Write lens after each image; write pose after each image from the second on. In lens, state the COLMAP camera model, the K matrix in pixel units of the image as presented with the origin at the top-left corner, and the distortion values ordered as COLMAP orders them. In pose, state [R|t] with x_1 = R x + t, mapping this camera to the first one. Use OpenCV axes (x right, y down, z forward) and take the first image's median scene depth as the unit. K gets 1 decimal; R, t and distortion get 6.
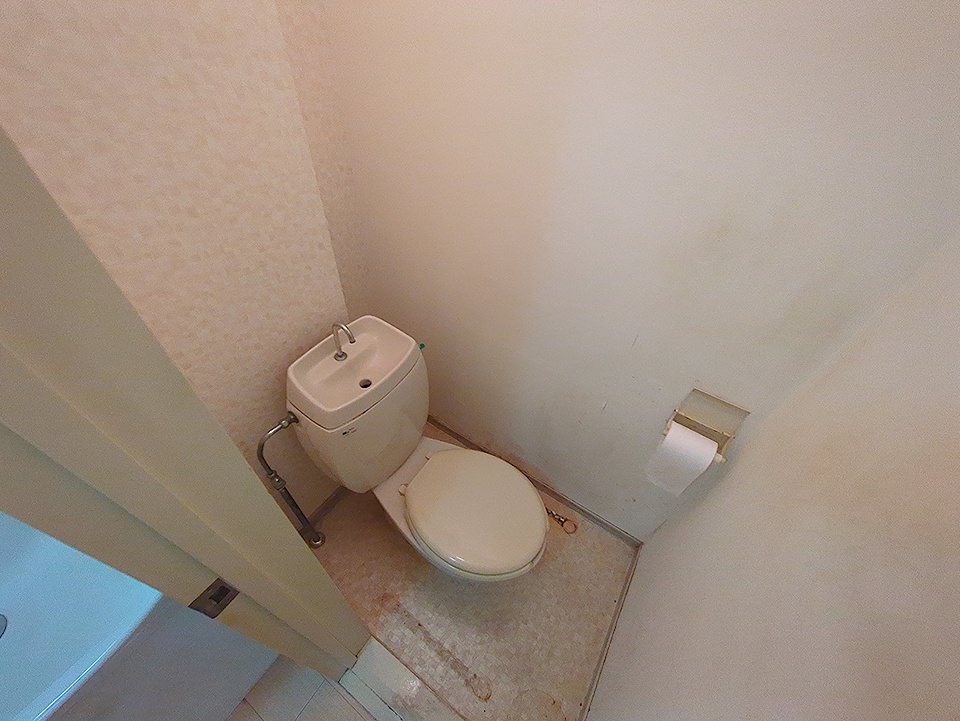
lens RADIAL K [[379.0, 0, 483.1], [0, 379.0, 361.0], [0, 0, 1]] dist [0.001060, 0.000130]
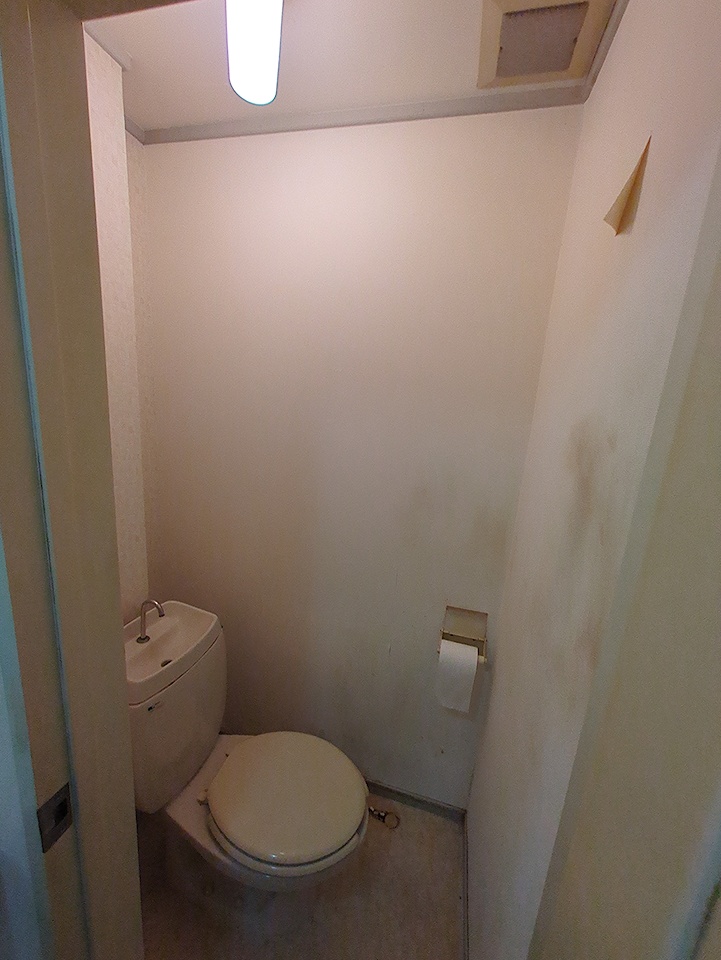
lens RADIAL K [[379.0, 0, 360.5], [0, 379.0, 480.0], [0, 0, 1]] dist [0.001060, 0.000130]
pose [[0.951145, -0.064832, 0.301860, -0.087086], [0.214911, 0.840983, -0.496550, 0.256065], [-0.221667, 0.537164, 0.813830, -0.217305]]
